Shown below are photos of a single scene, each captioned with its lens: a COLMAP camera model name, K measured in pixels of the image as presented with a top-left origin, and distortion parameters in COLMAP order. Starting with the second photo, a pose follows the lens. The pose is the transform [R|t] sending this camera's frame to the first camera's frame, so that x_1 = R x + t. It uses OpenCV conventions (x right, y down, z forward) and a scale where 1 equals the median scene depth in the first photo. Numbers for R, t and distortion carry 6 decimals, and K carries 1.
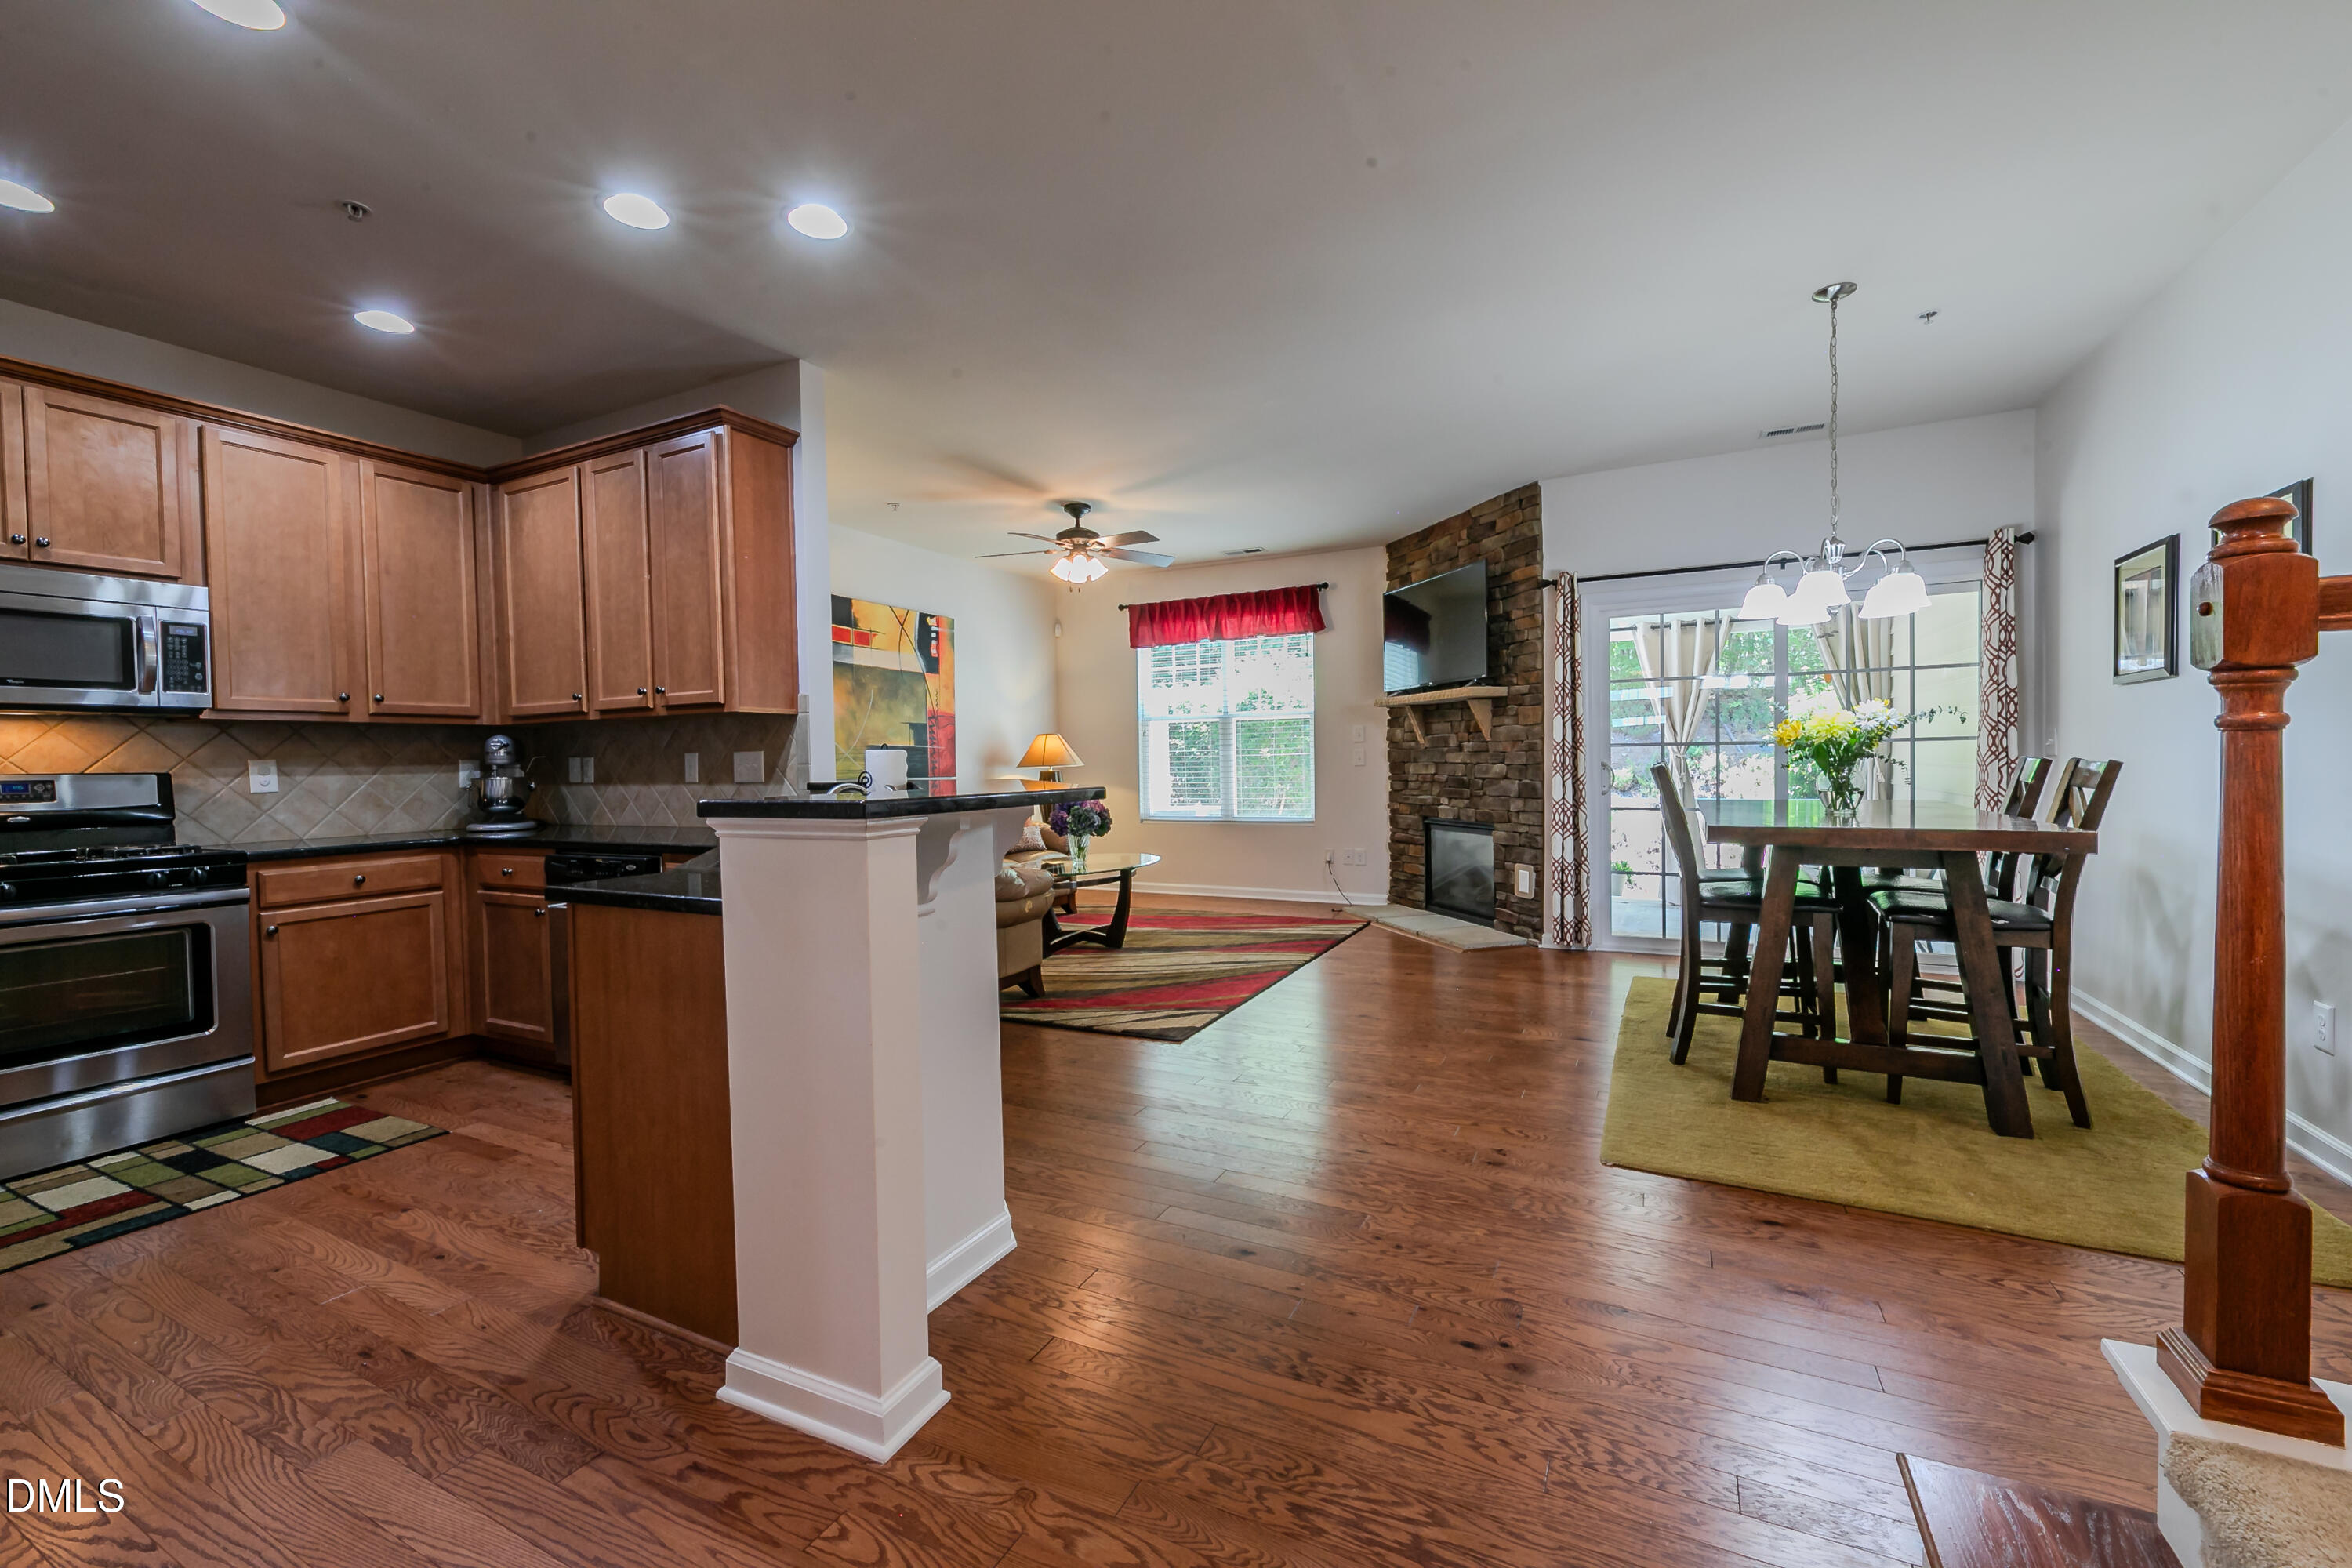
lens RADIAL K [[938.2, 0, 1184.1], [0, 938.2, 783.3], [0, 0, 1]] dist [0.000717, -0.001176]
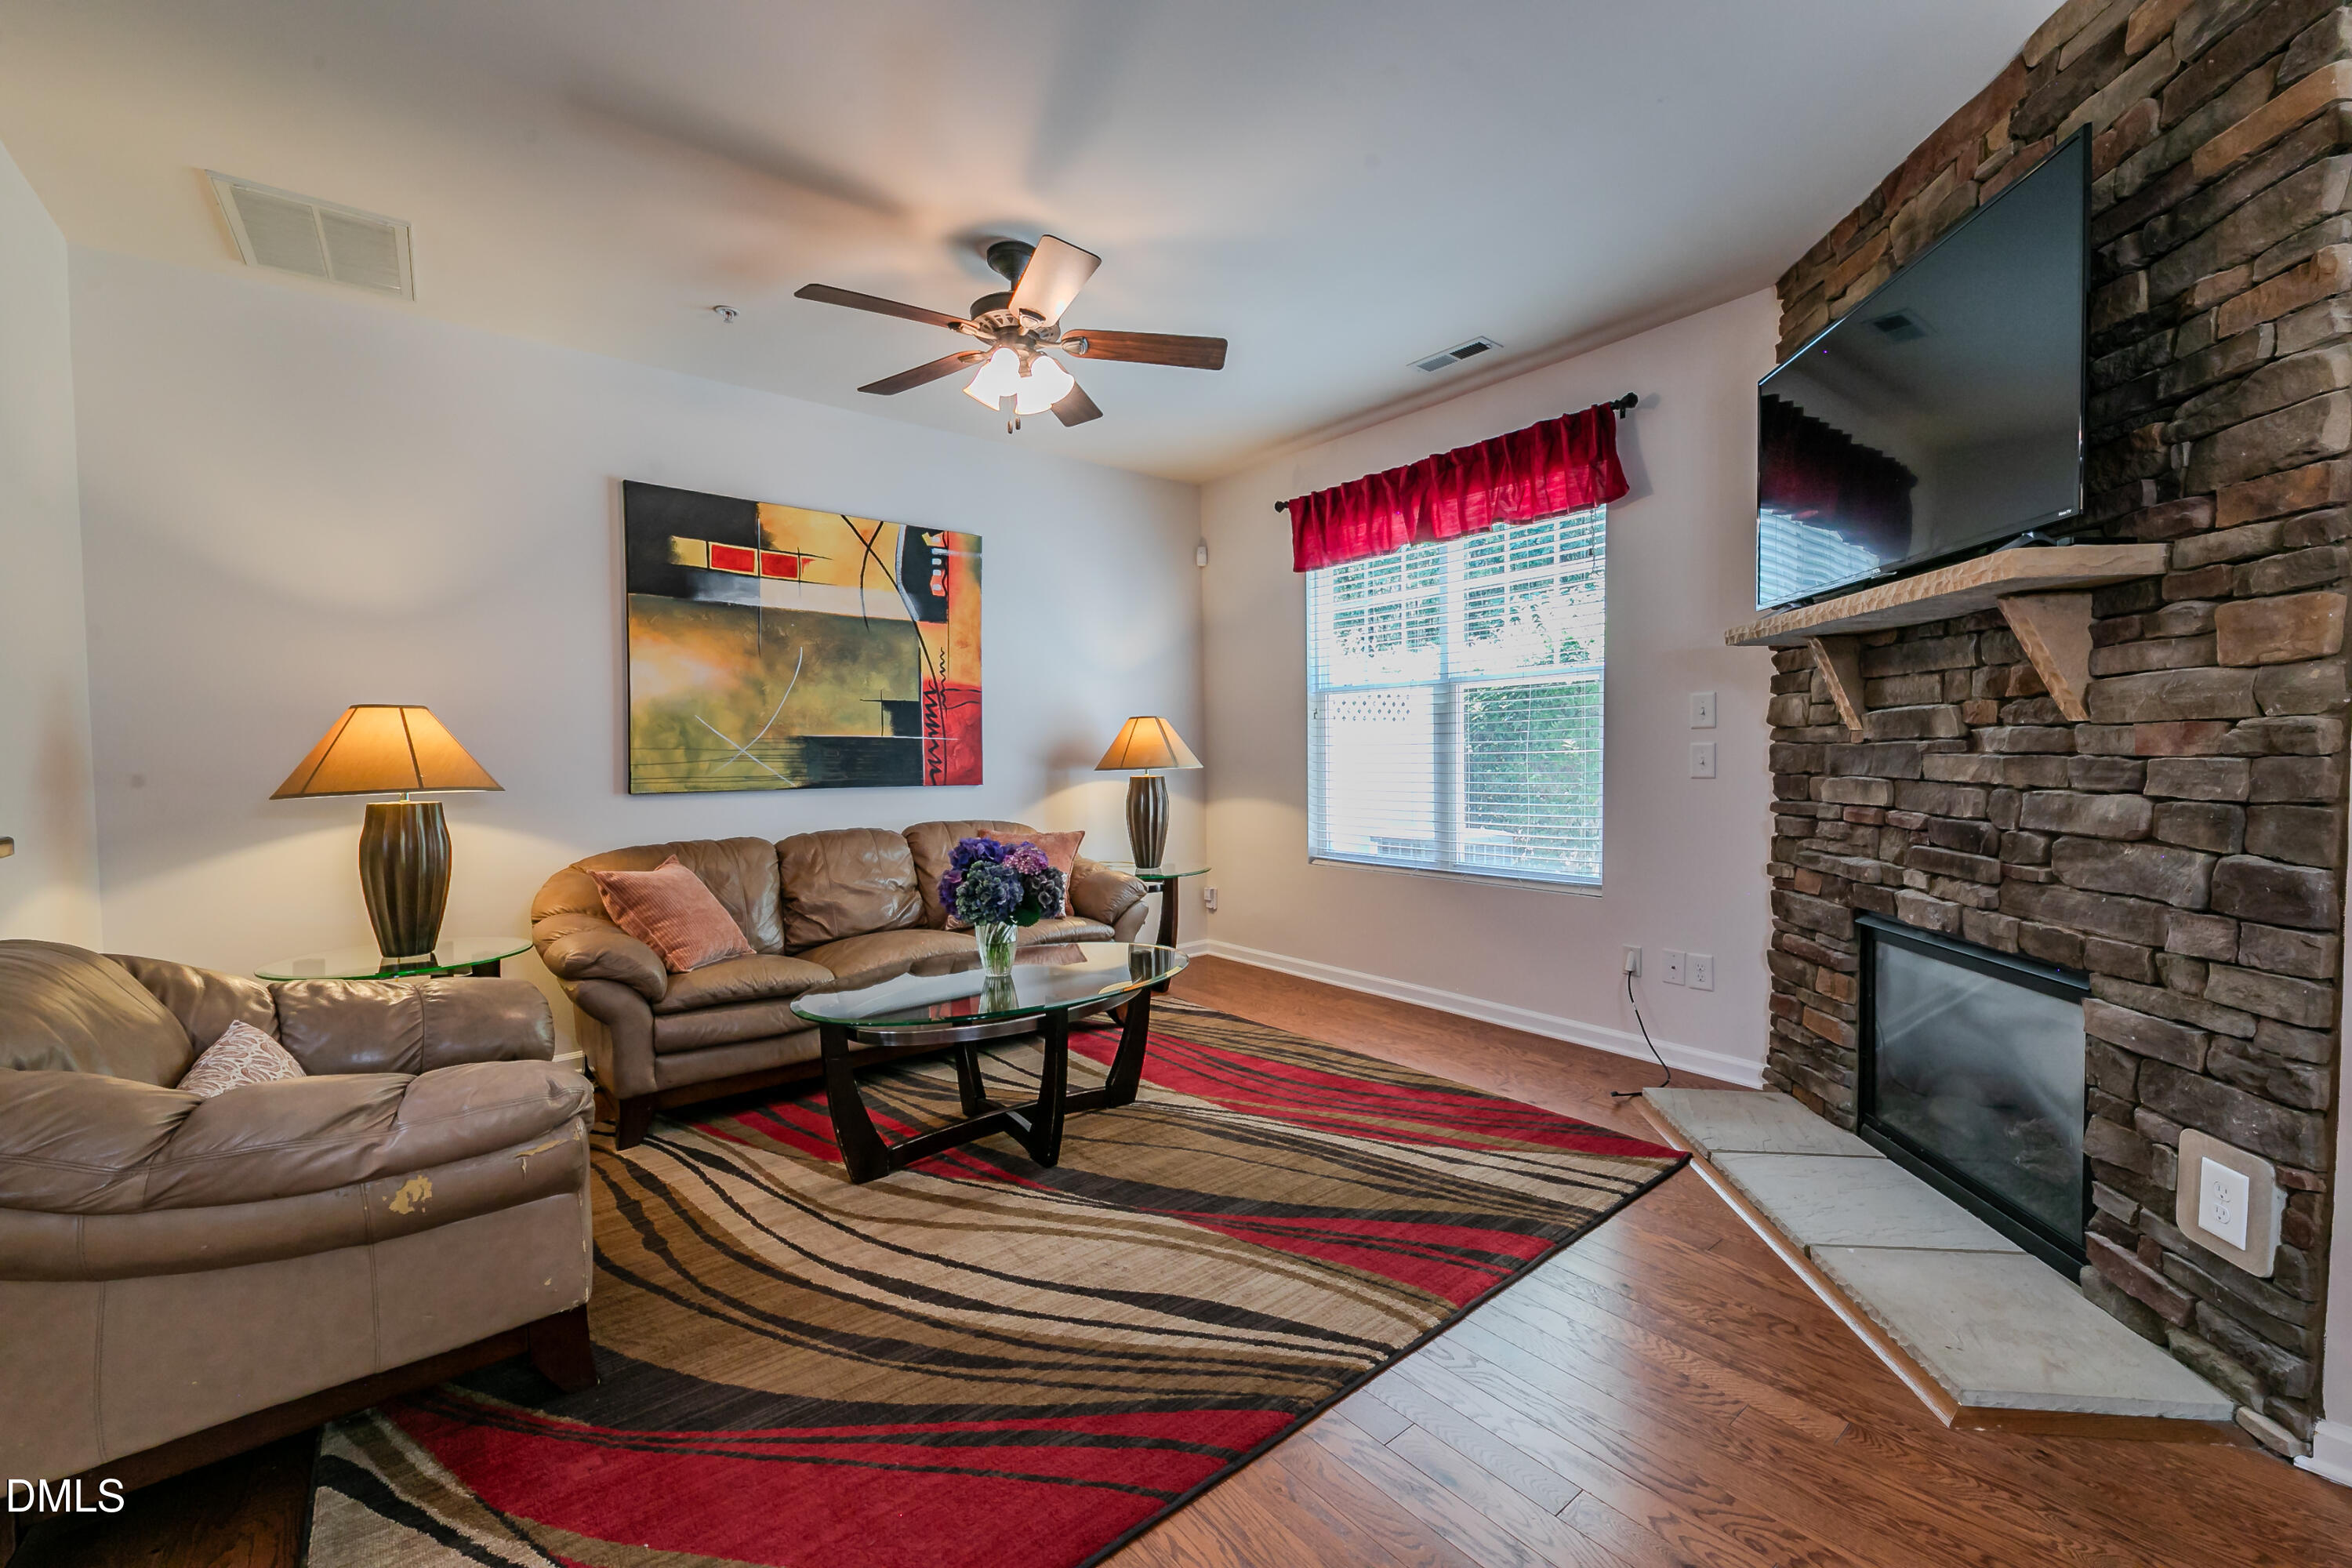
lens RADIAL K [[938.2, 0, 1185.6], [0, 938.2, 781.1], [0, 0, 1]] dist [0.000717, -0.001176]
pose [[0.913596, 0.018794, -0.406188, 0.198853], [-0.014546, 0.999802, 0.013544, -0.027920], [0.406363, -0.006466, 0.913689, 0.657274]]
